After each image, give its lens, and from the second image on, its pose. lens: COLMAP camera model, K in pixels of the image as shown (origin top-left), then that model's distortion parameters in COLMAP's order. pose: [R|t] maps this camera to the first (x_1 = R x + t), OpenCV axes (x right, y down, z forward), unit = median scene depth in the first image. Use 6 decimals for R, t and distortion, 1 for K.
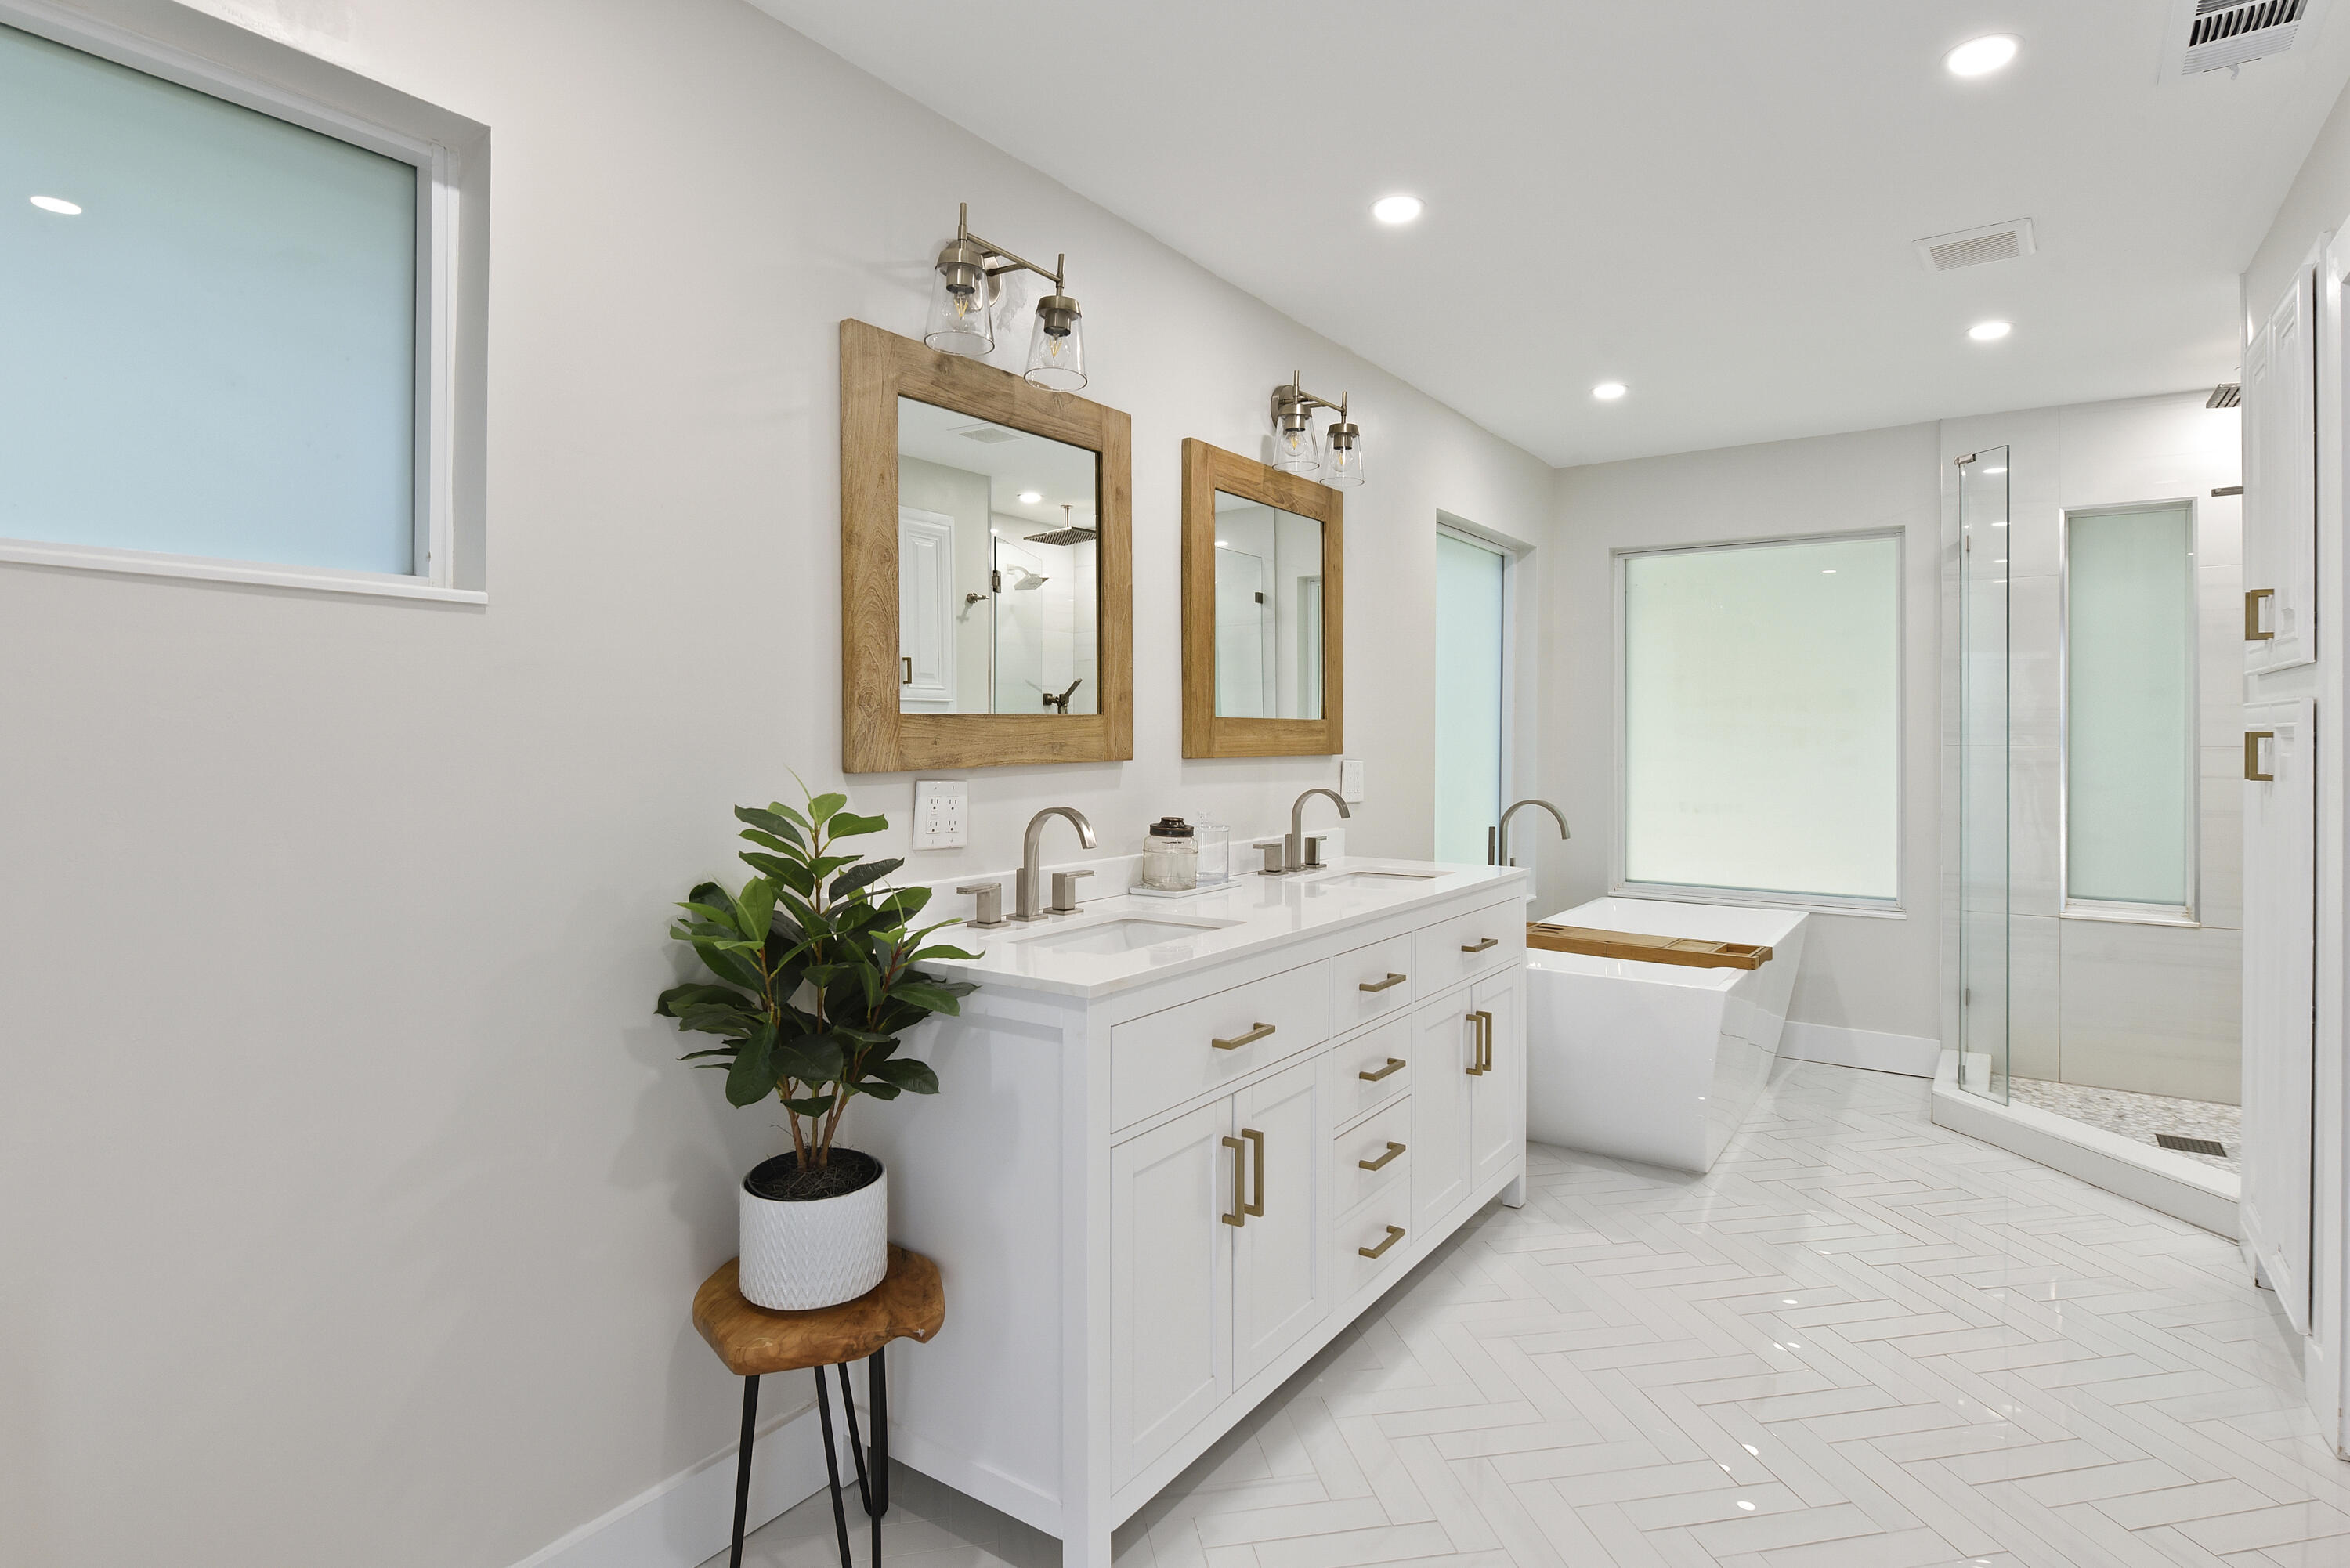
lens RADIAL K [[1211.5, 0, 1215.9], [0, 1211.5, 729.1], [0, 0, 1]] dist [-0.000564, -0.000587]
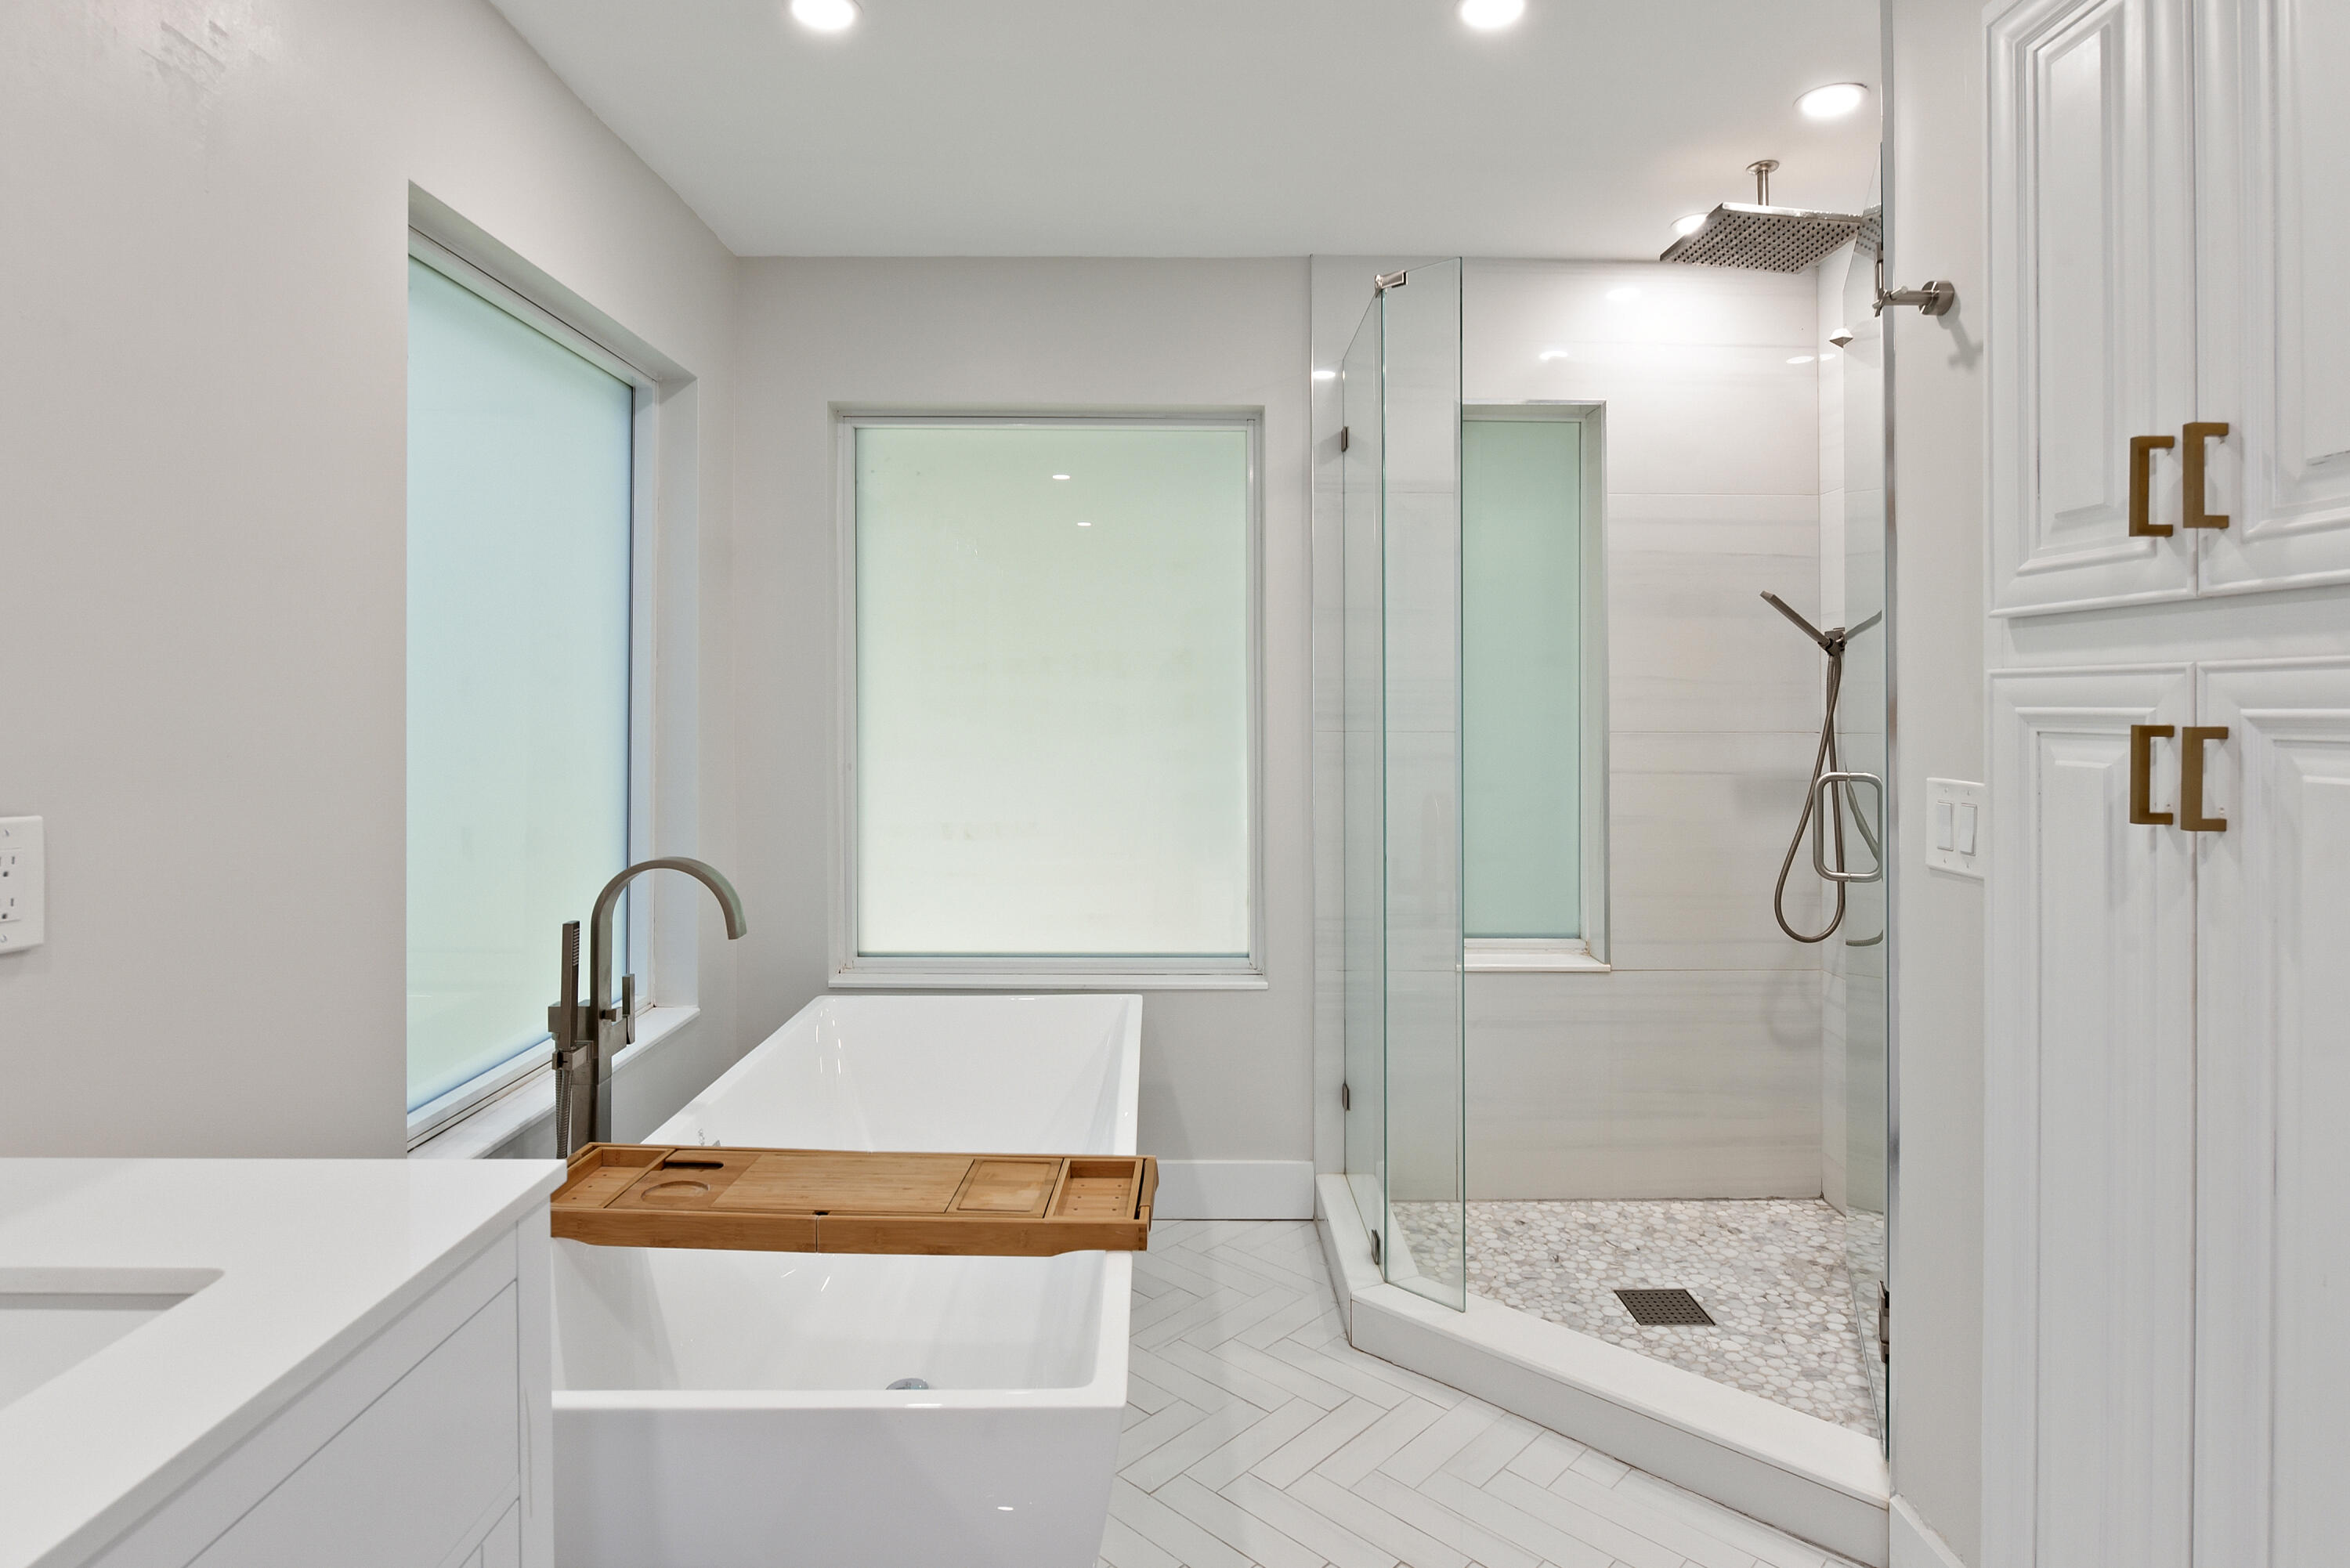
lens RADIAL K [[1211.5, 0, 1215.9], [0, 1211.5, 729.1], [0, 0, 1]] dist [-0.000564, -0.000587]
pose [[0.815962, -0.011634, 0.577989, 0.156699], [-0.004010, 0.999660, 0.025783, -0.005195], [-0.578092, -0.023356, 0.815637, 0.468668]]
